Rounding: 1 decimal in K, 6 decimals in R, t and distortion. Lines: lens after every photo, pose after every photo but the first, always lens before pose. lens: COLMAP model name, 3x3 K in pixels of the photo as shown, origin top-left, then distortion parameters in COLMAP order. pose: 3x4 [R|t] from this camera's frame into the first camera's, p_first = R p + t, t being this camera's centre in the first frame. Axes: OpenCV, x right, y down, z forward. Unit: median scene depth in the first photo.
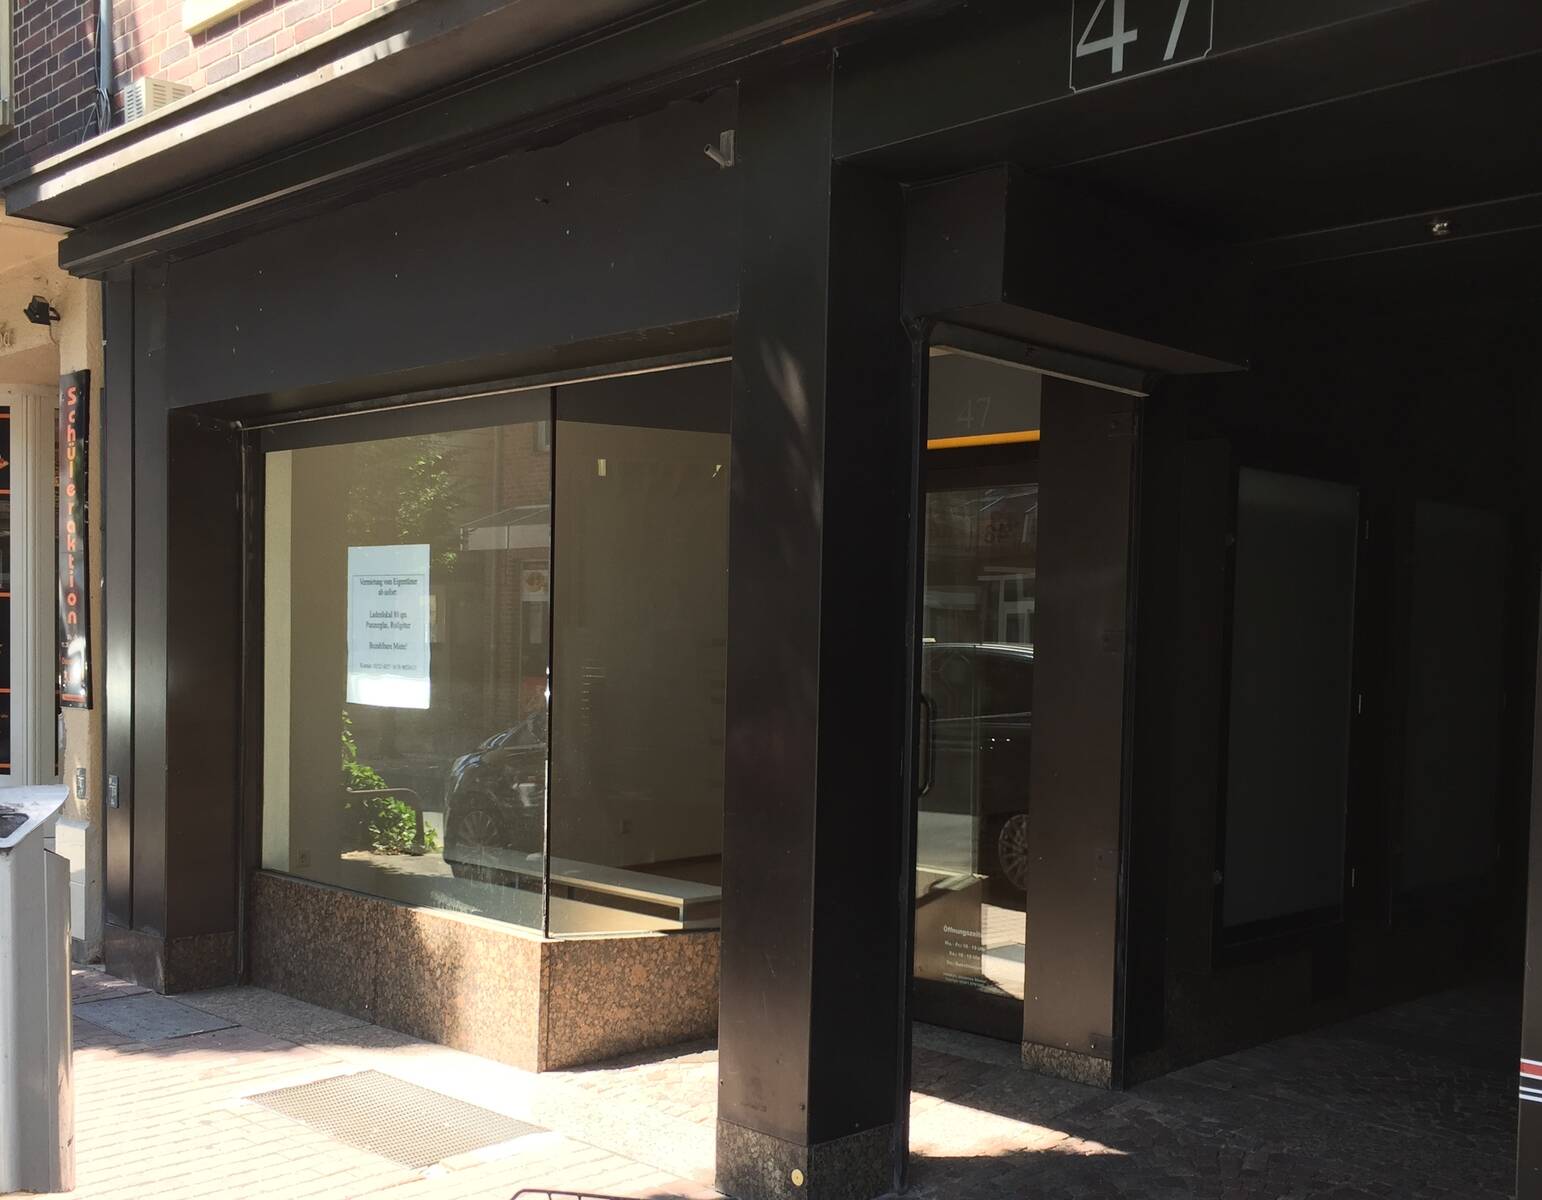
lens RADIAL K [[1627.9, 0, 771.1], [0, 1627.9, 727.5], [0, 0, 1]] dist [0.004962, -0.002893]
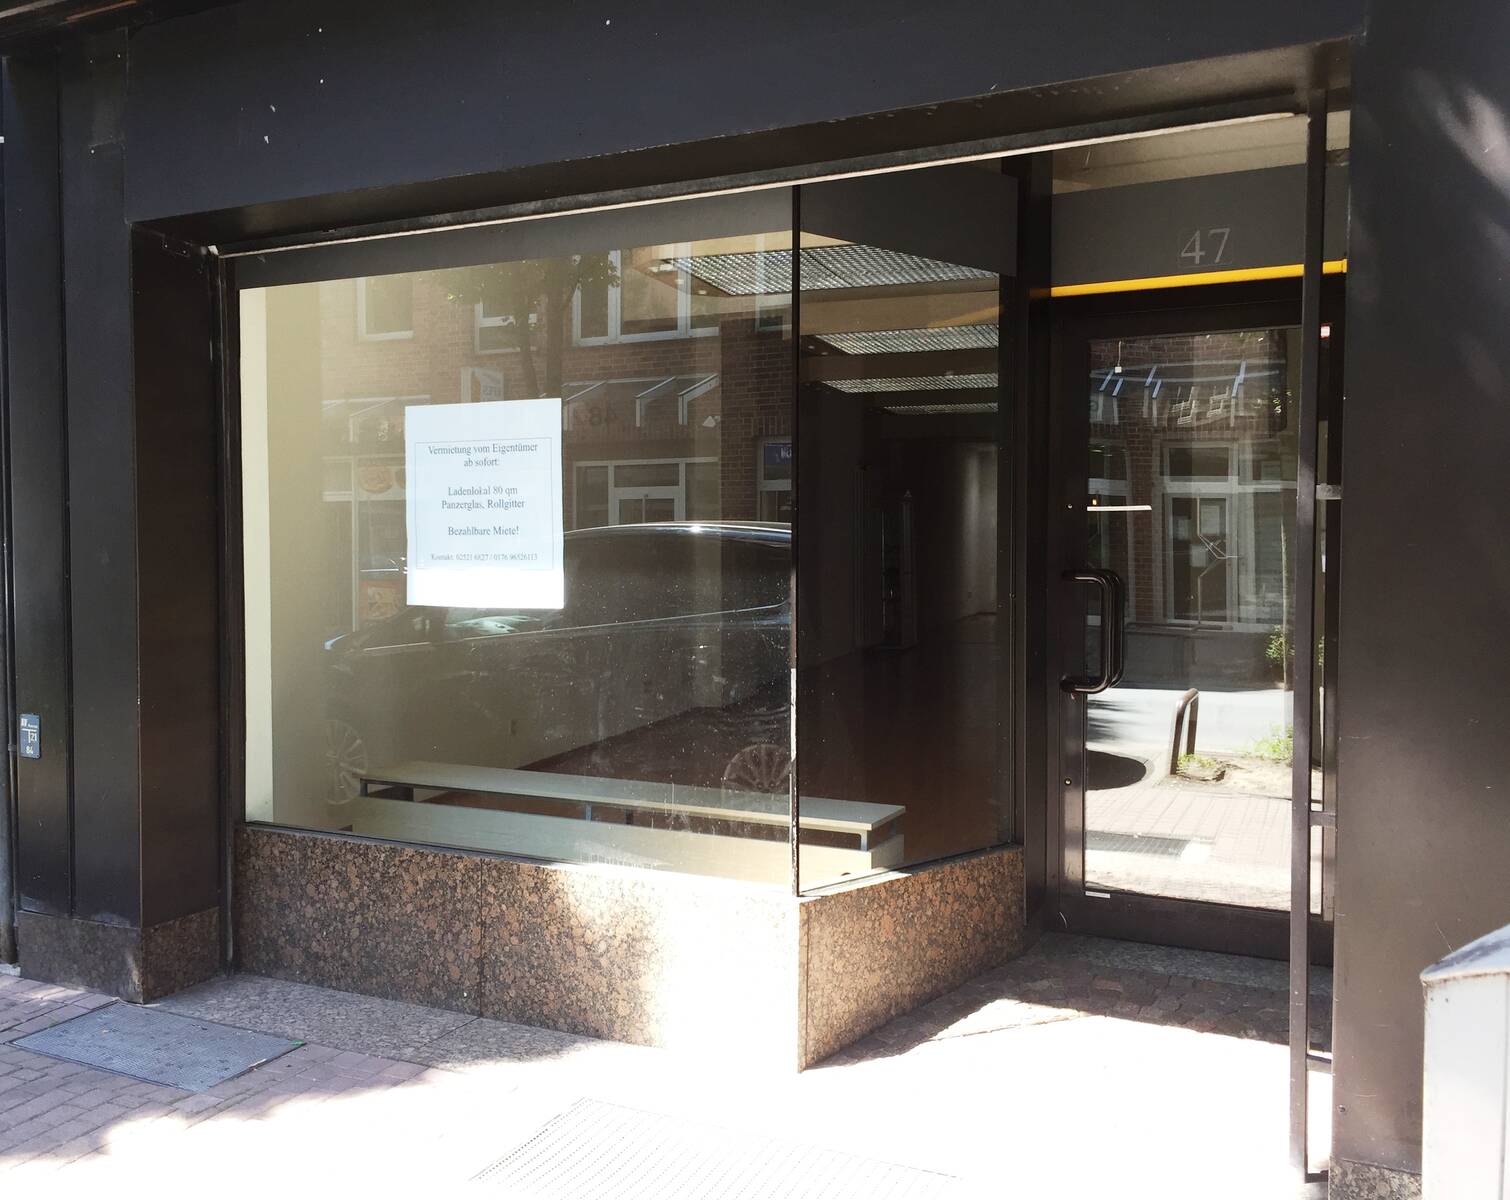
lens RADIAL K [[1395.2, 0, 755.0], [0, 1395.2, 600.0], [0, 0, 1]] dist [0.063340, -0.101728]
pose [[0.957855, -0.039264, 0.284557, -0.307163], [0.040386, 0.999182, 0.001924, -0.013111], [-0.284400, 0.009650, 0.958657, 0.323753]]
